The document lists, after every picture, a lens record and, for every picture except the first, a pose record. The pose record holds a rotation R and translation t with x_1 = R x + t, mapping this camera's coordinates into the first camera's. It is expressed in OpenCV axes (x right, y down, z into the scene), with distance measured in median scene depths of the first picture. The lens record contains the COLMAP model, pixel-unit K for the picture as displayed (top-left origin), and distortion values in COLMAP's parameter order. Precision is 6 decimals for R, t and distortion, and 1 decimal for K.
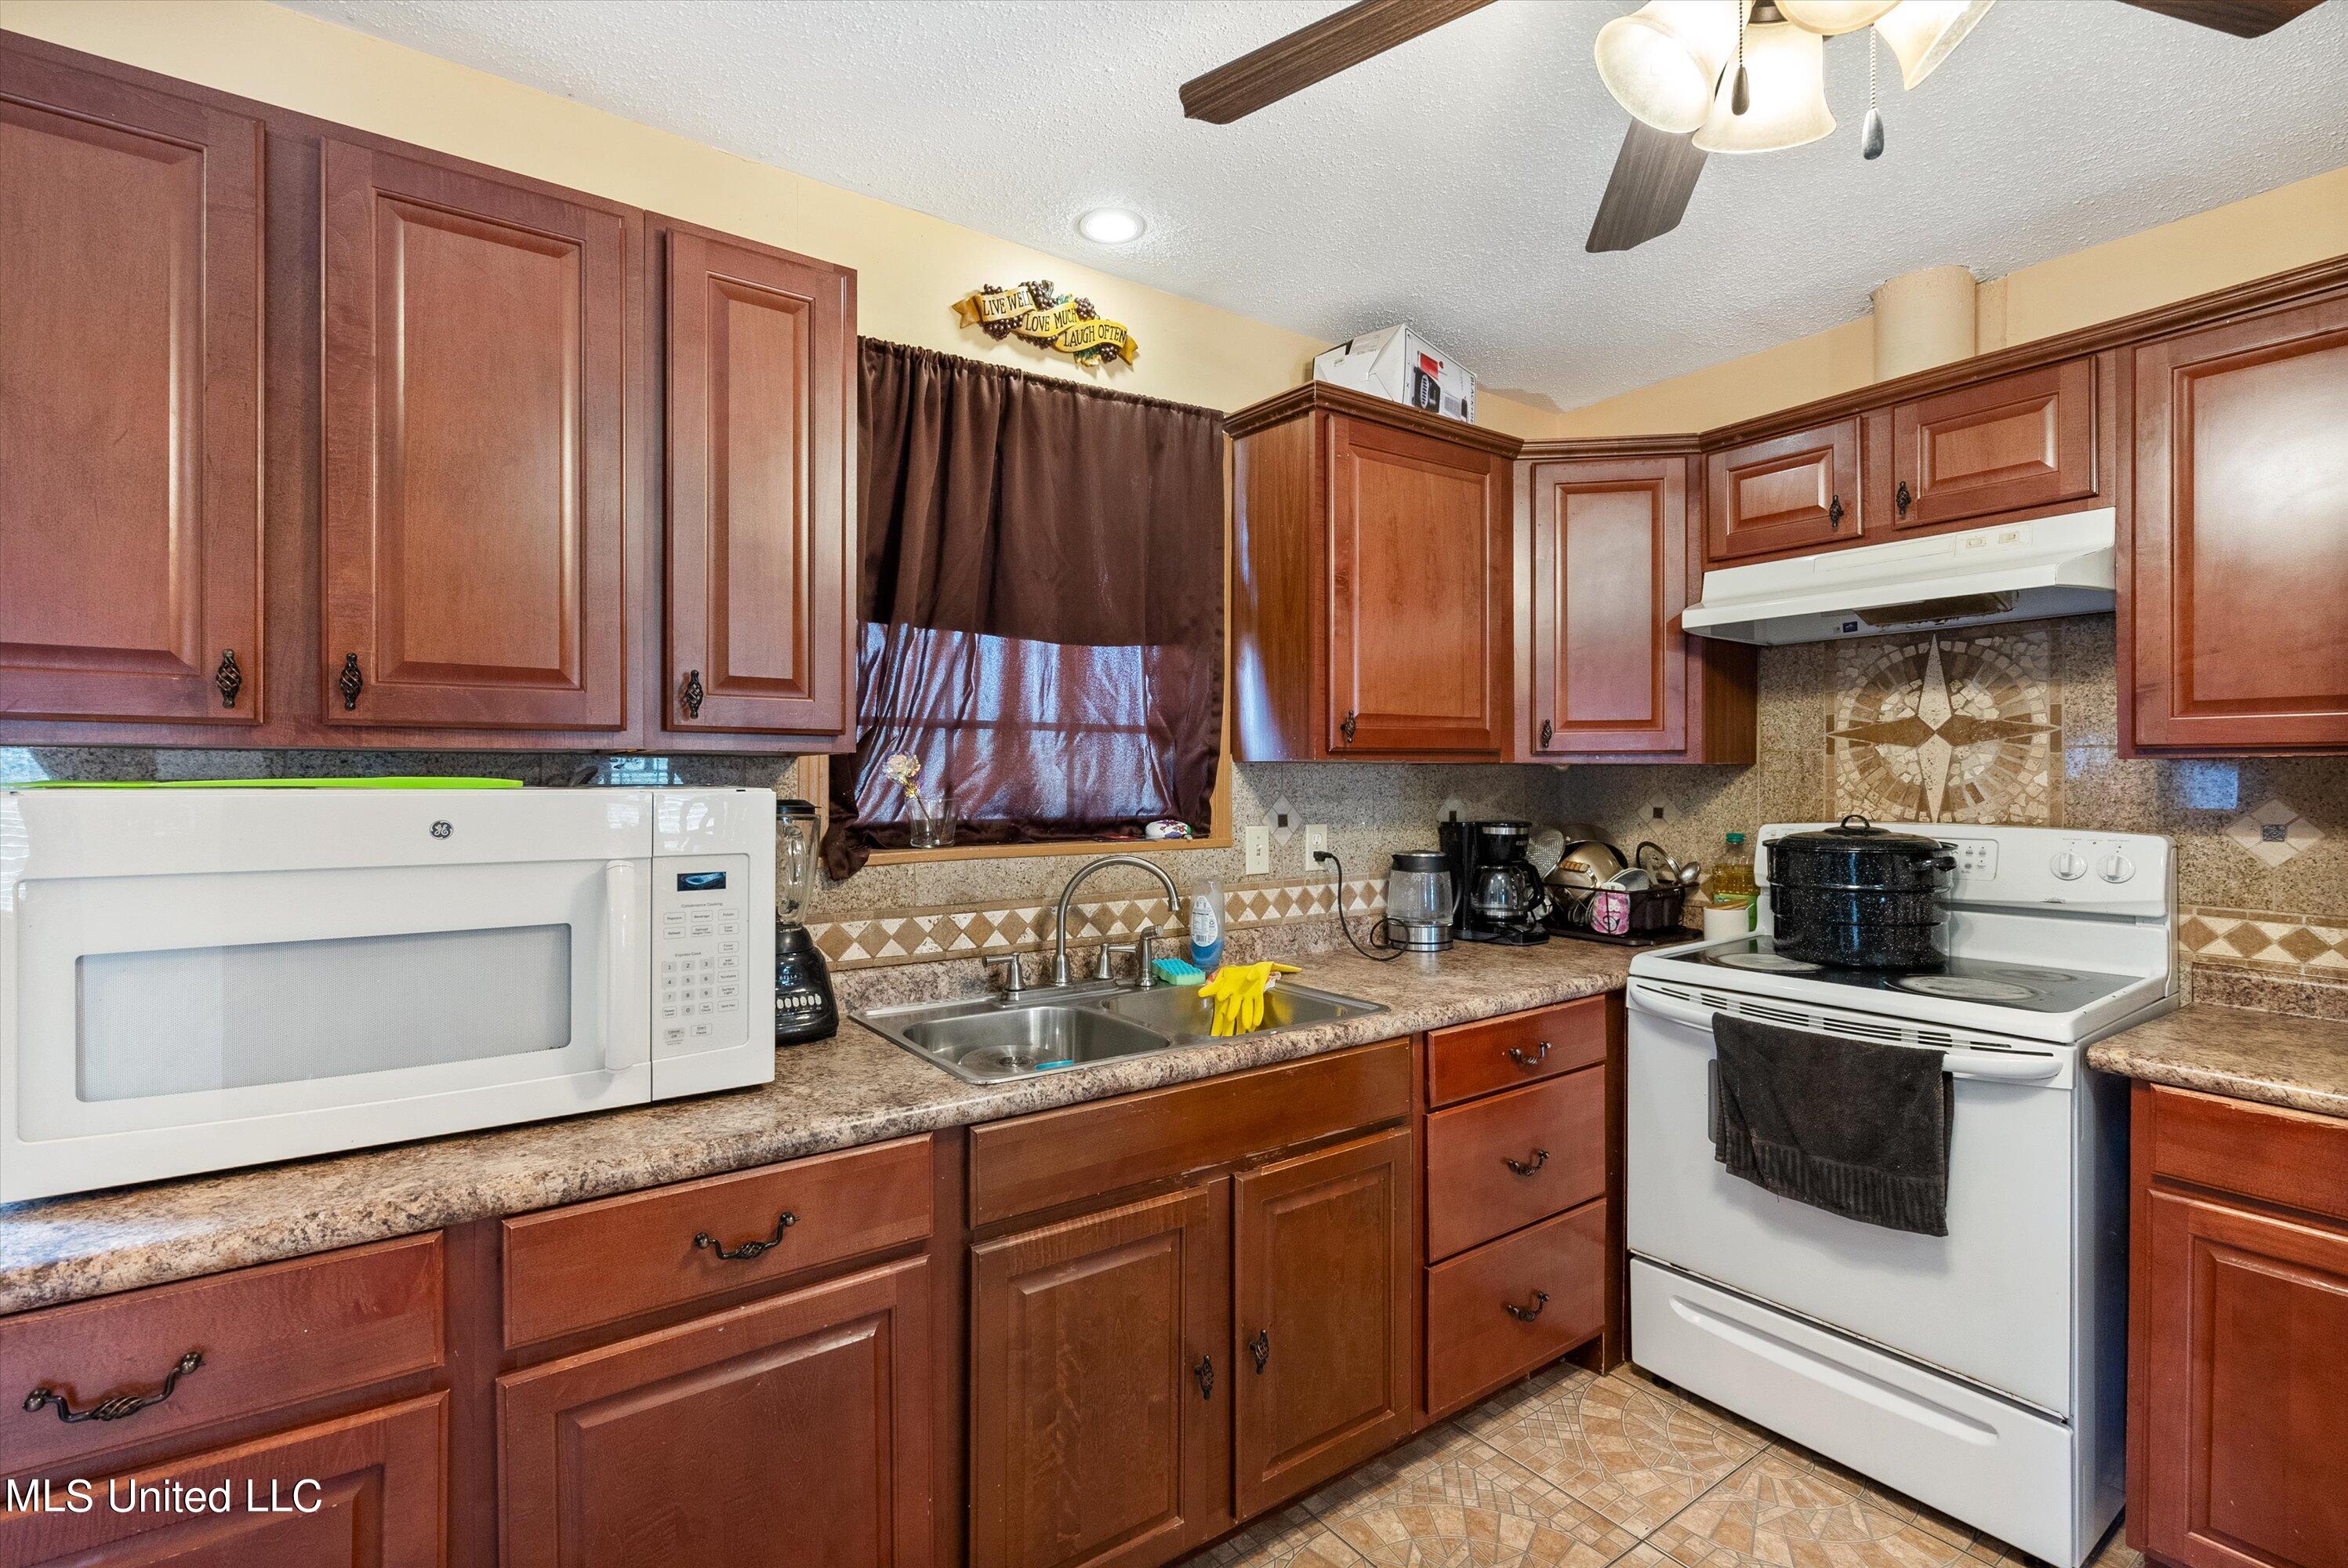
lens RADIAL K [[1059.9, 0, 1164.6], [0, 1059.9, 775.1], [0, 0, 1]] dist [-0.006151, 0.000788]
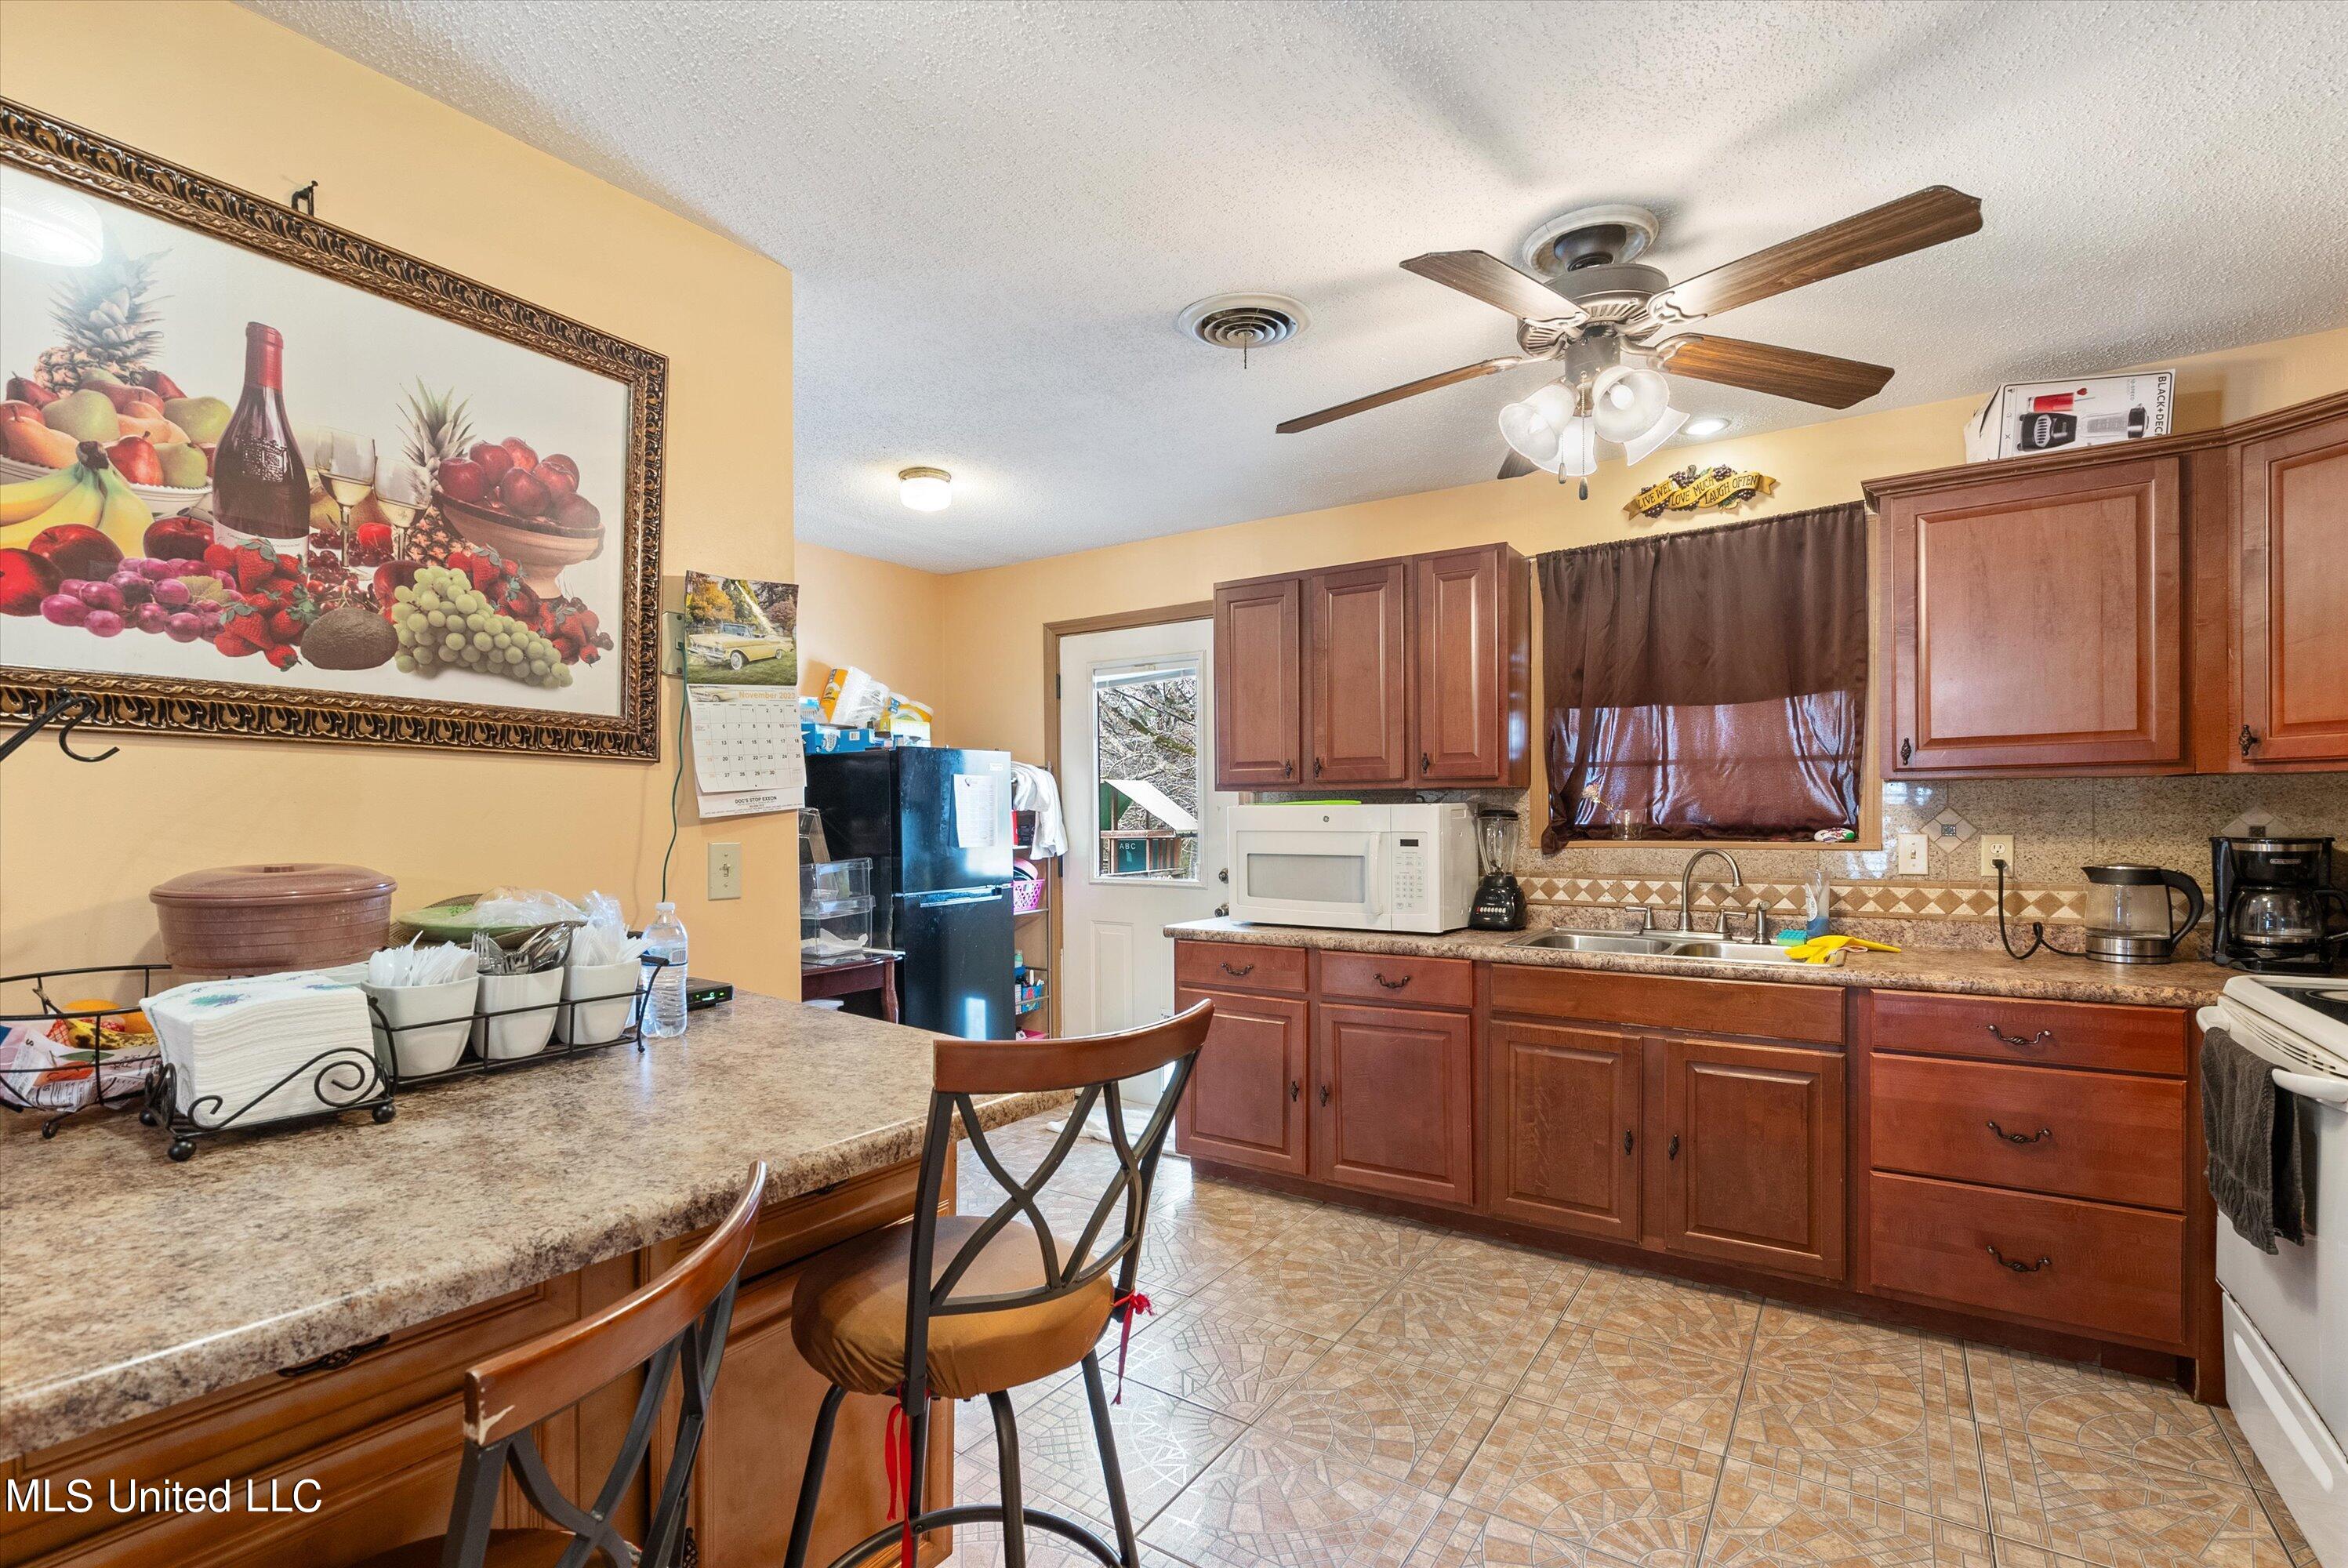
lens RADIAL K [[1077.8, 0, 1170.7], [0, 1077.8, 763.0], [0, 0, 1]] dist [-0.015480, 0.009566]
pose [[0.363966, -0.044262, -0.930360, 1.047271], [0.011304, 0.999007, -0.043106, 0.012553], [0.931344, 0.005172, 0.364105, -0.248724]]
